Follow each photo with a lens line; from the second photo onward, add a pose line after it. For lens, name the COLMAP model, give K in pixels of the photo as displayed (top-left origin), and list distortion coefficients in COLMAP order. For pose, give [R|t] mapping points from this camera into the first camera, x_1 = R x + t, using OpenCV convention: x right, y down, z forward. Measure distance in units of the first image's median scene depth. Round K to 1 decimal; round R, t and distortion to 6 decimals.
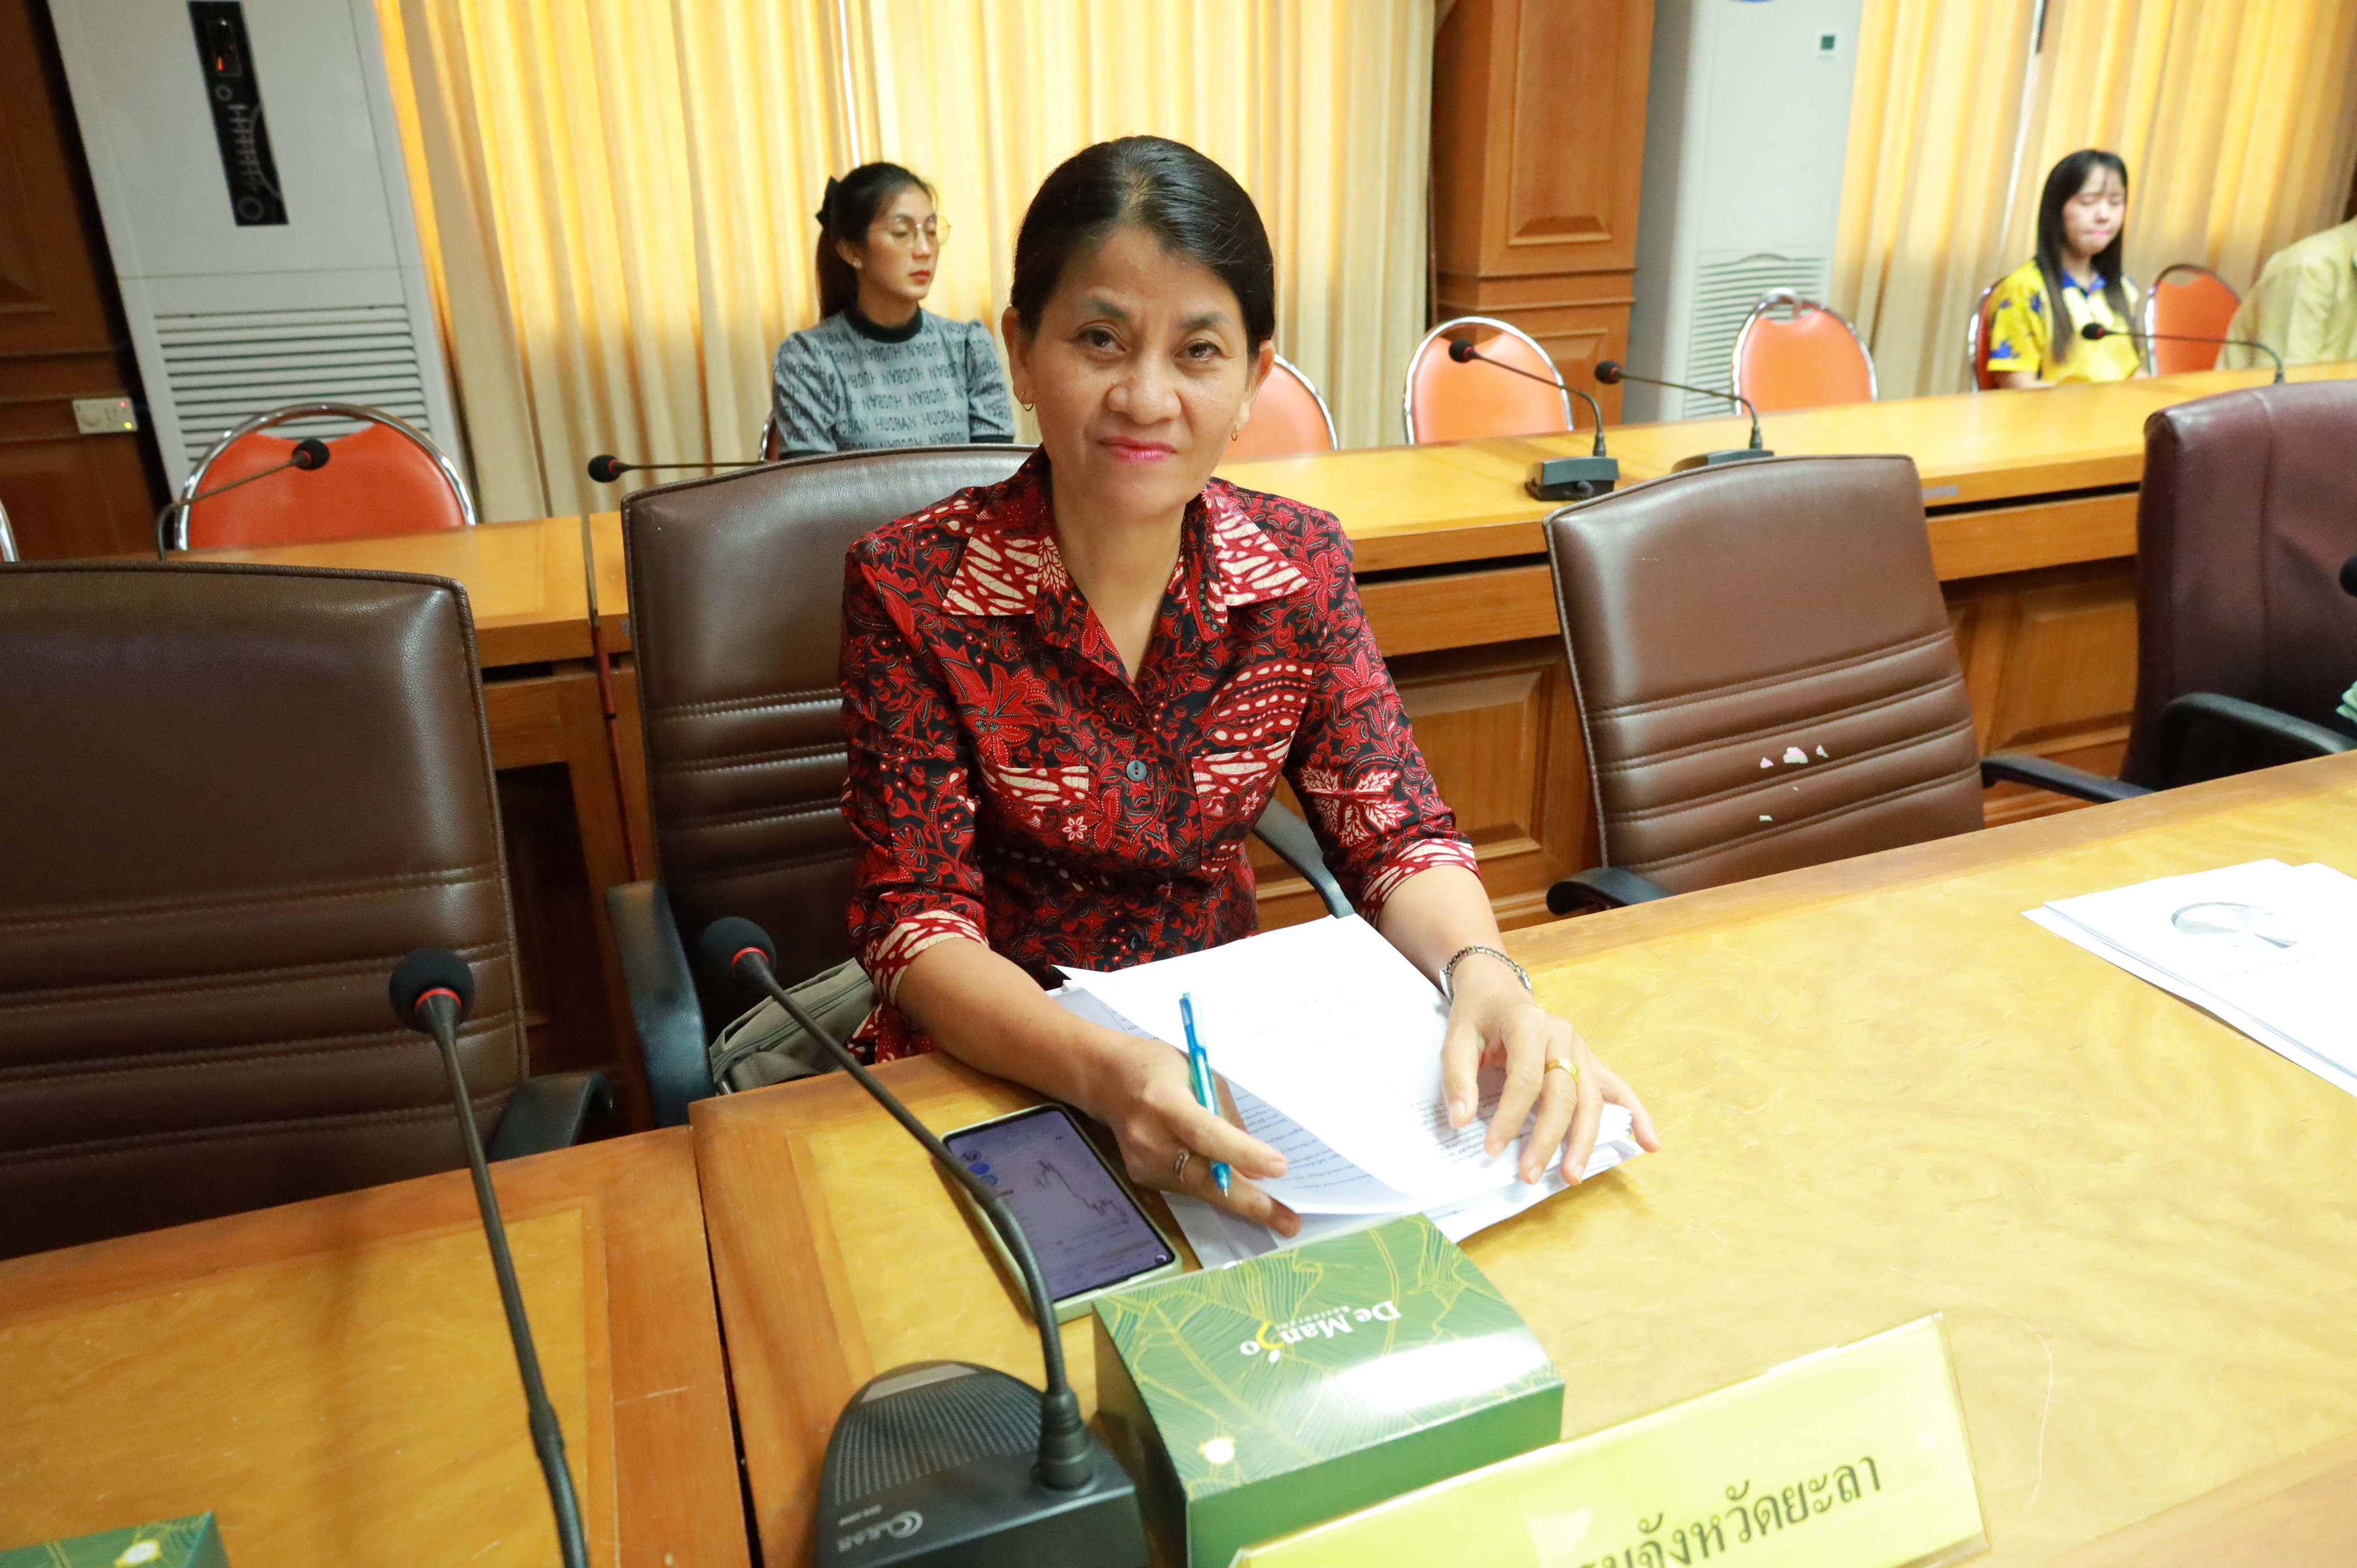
lens RADIAL K [[1585.2, 0, 1189.8], [0, 1585.2, 779.2], [0, 0, 1]] dist [-0.005914, 0.001208]
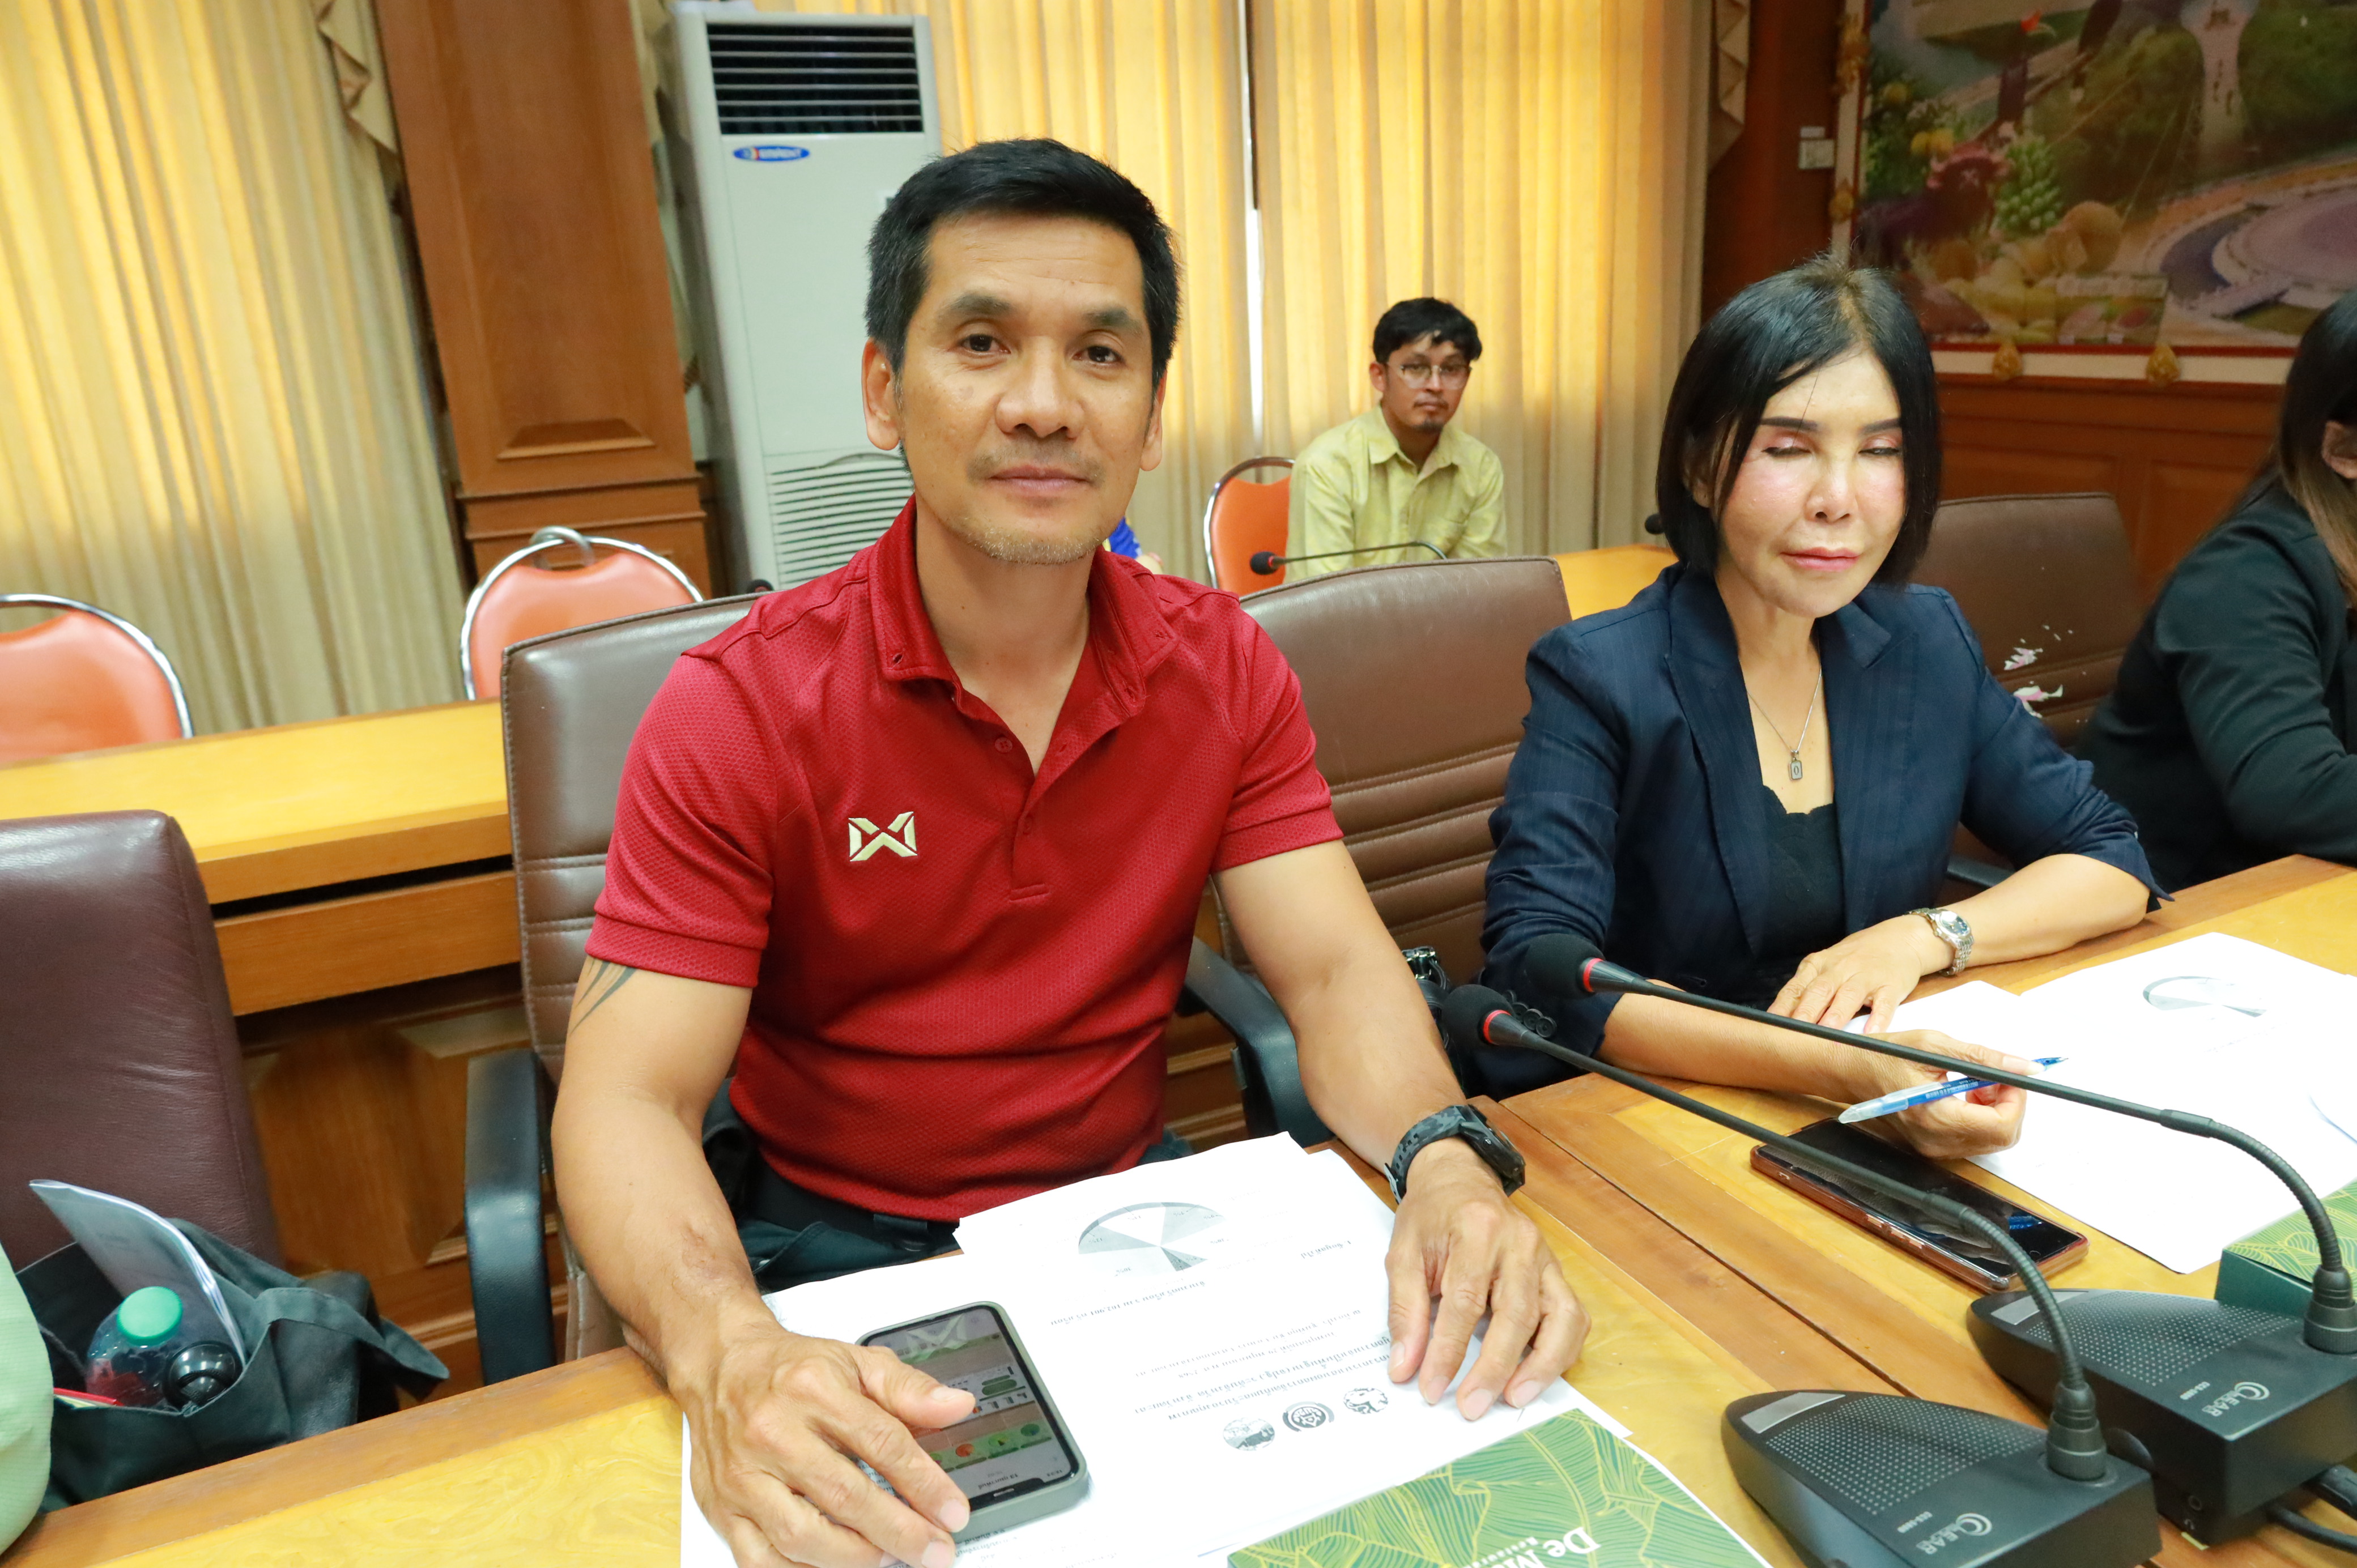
lens RADIAL K [[1585.2, 0, 1180.8], [0, 1585.2, 781.8], [0, 0, 1]] dist [-0.005914, 0.001208]
pose [[0.996598, -0.050247, 0.065327, 0.476195], [0.055672, 0.994903, -0.084070, -0.084146], [-0.060770, 0.087420, 0.994316, 0.185568]]
